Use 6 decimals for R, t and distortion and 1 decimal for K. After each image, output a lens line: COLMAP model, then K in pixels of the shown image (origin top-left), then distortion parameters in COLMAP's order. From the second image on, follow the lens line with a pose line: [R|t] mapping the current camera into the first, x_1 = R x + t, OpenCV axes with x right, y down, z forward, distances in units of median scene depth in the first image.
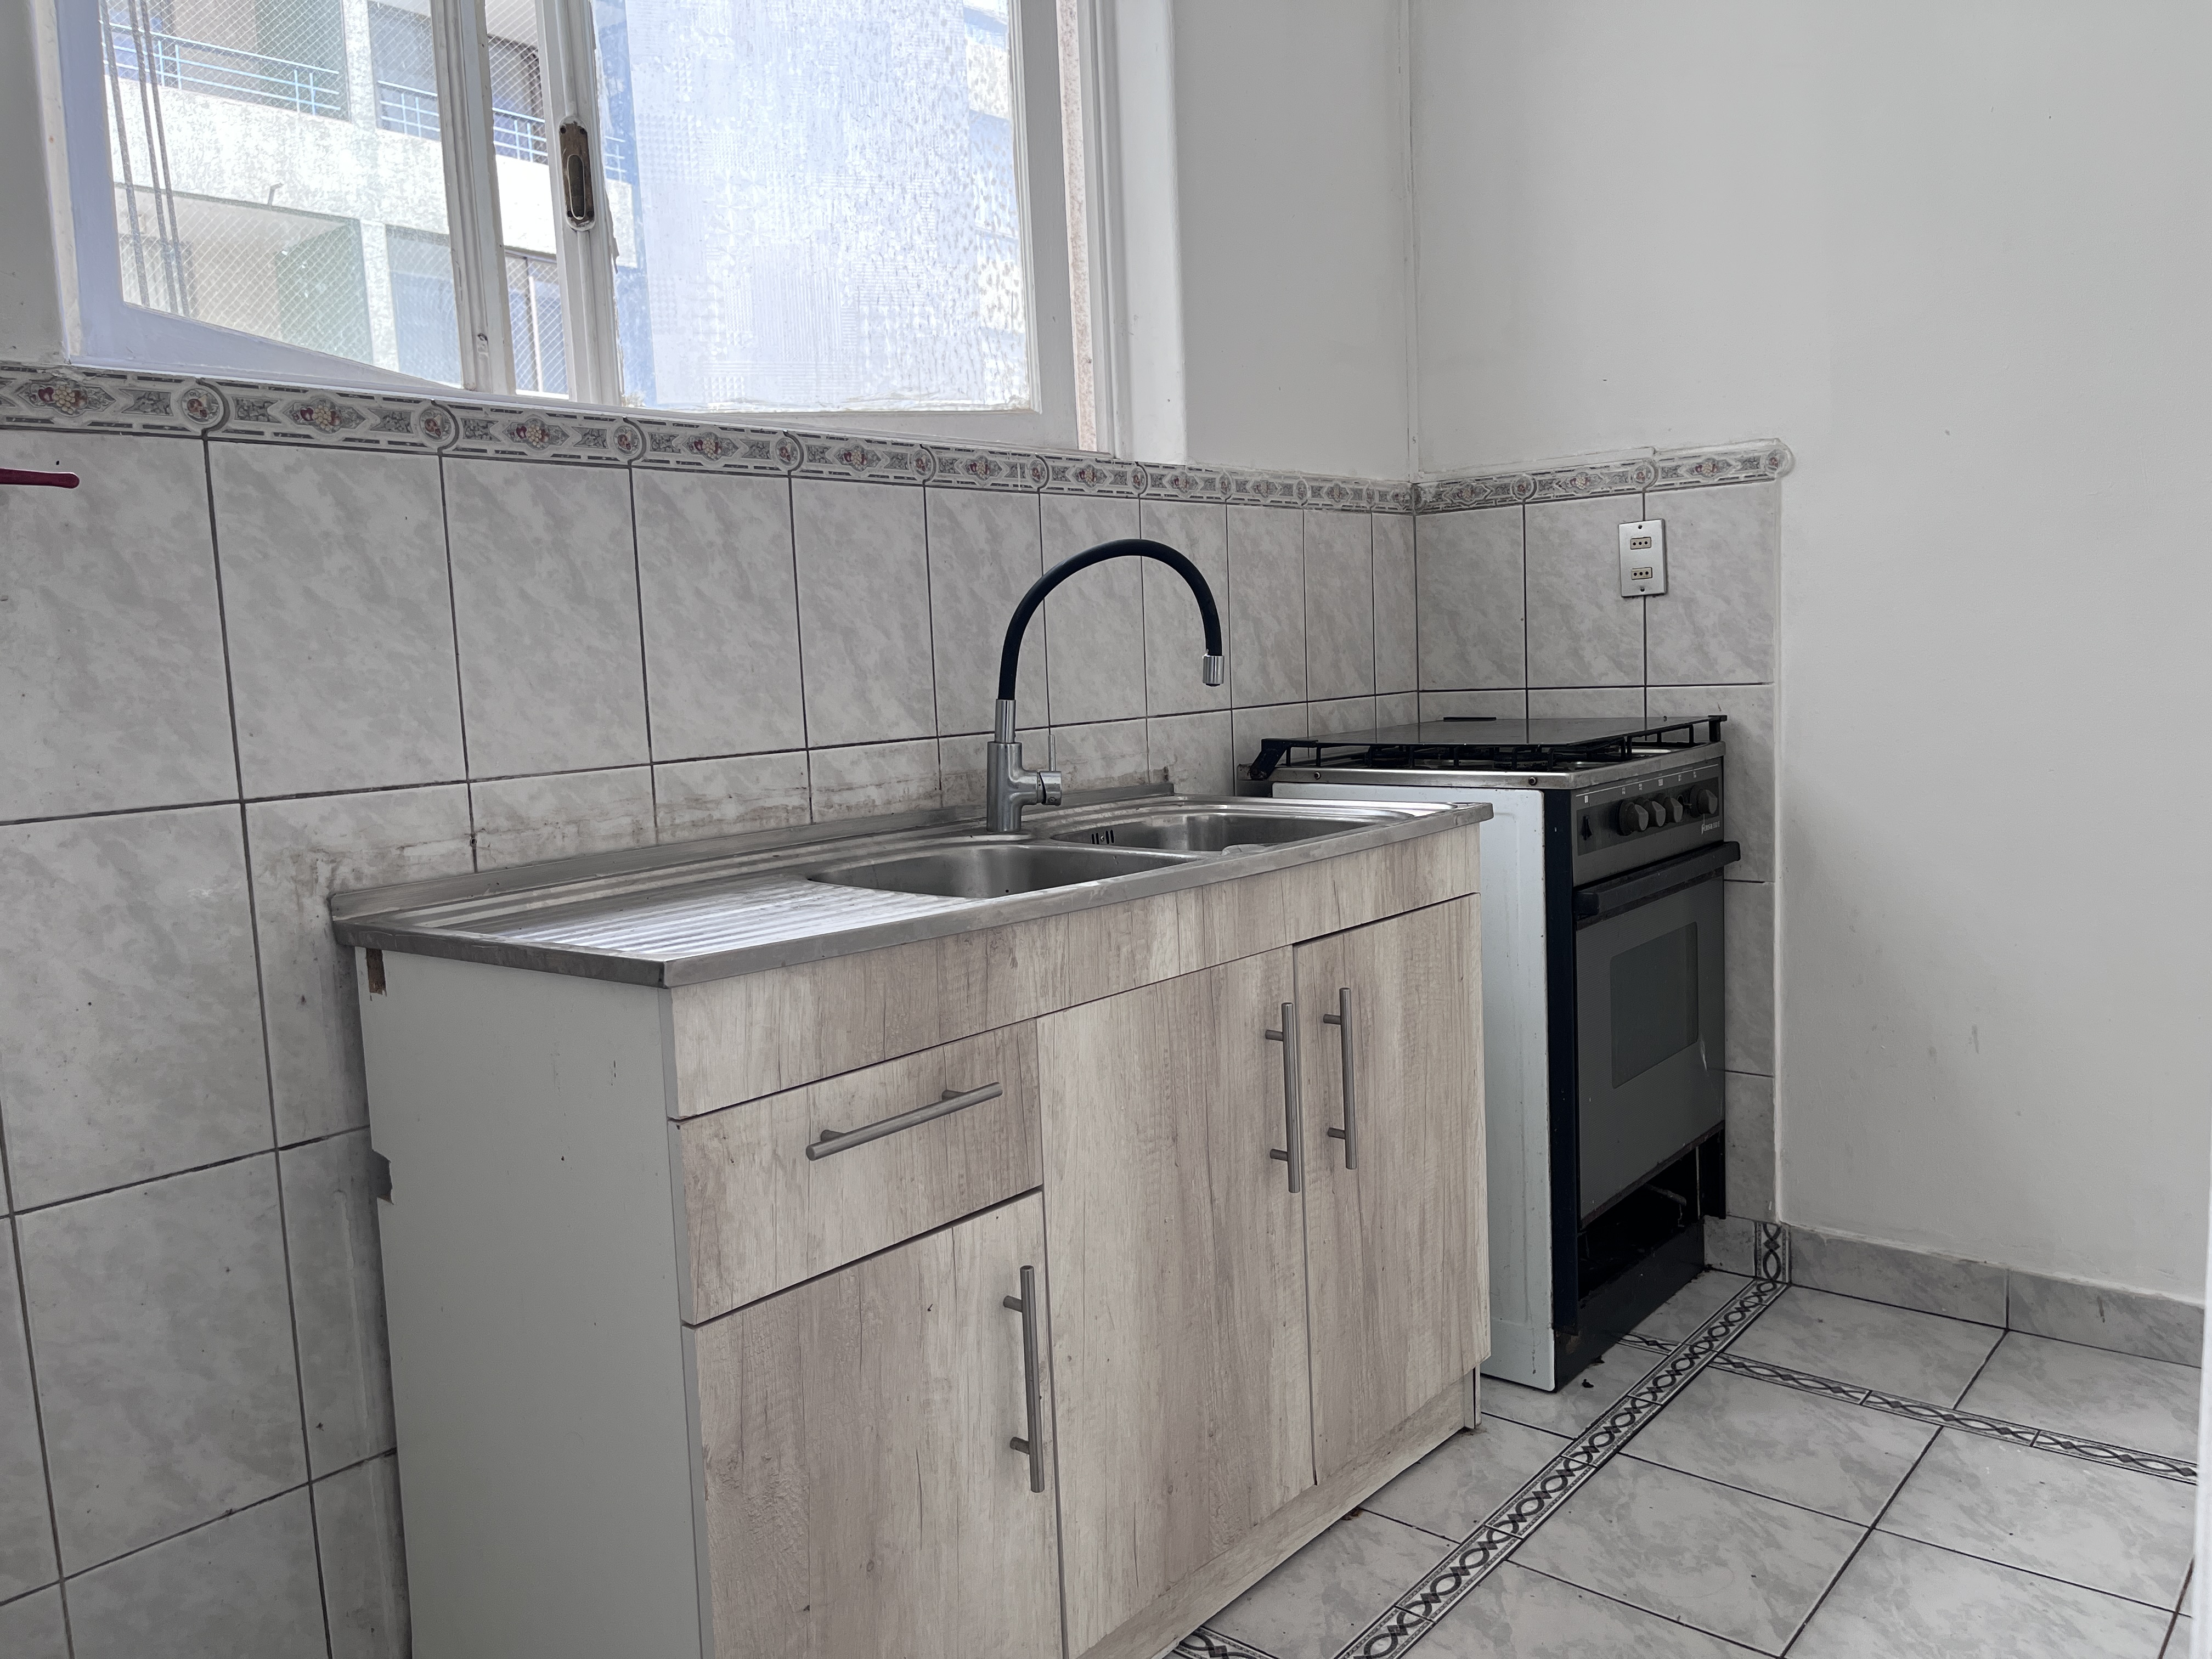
lens RADIAL K [[1664.2, 0, 1098.3], [0, 1664.2, 843.0], [0, 0, 1]] dist [0.066497, -0.097377]
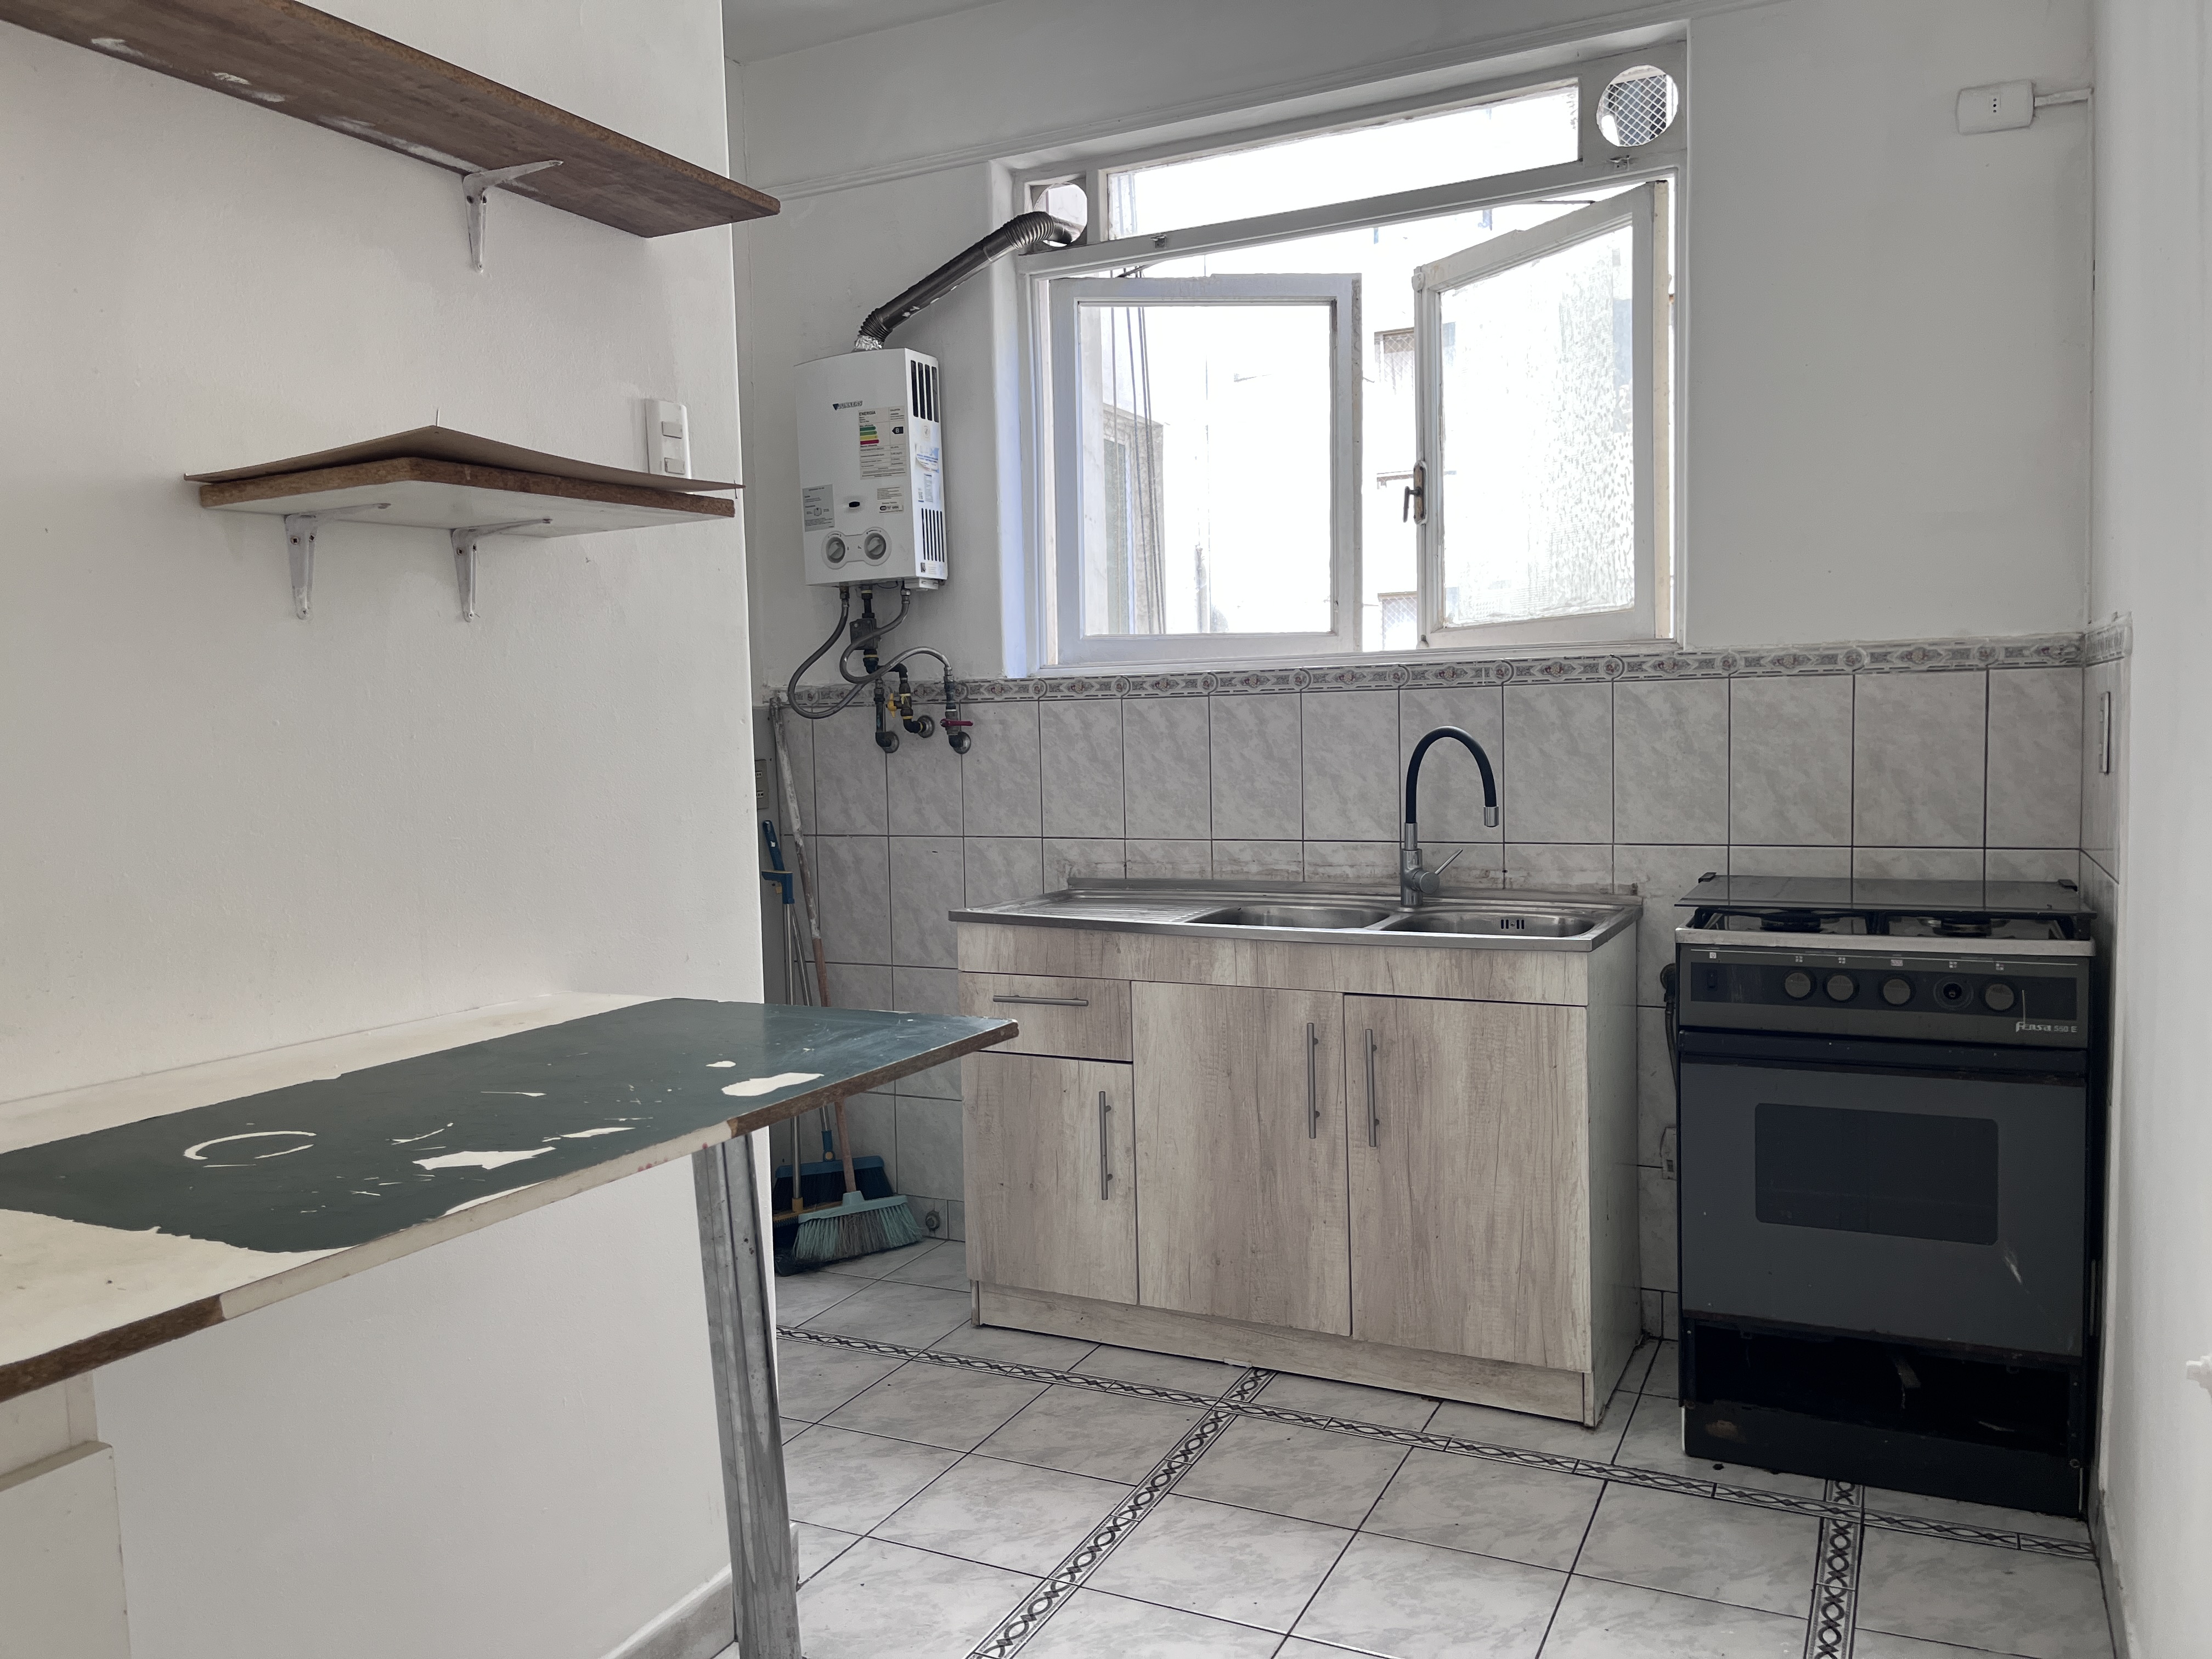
lens RADIAL K [[1664.2, 0, 1098.3], [0, 1664.2, 843.0], [0, 0, 1]] dist [0.066497, -0.097377]
pose [[0.238665, 0.108076, -0.965069, 1.532754], [-0.098542, 0.991353, 0.086650, -0.190628], [0.966089, 0.074419, 0.247251, 0.344192]]
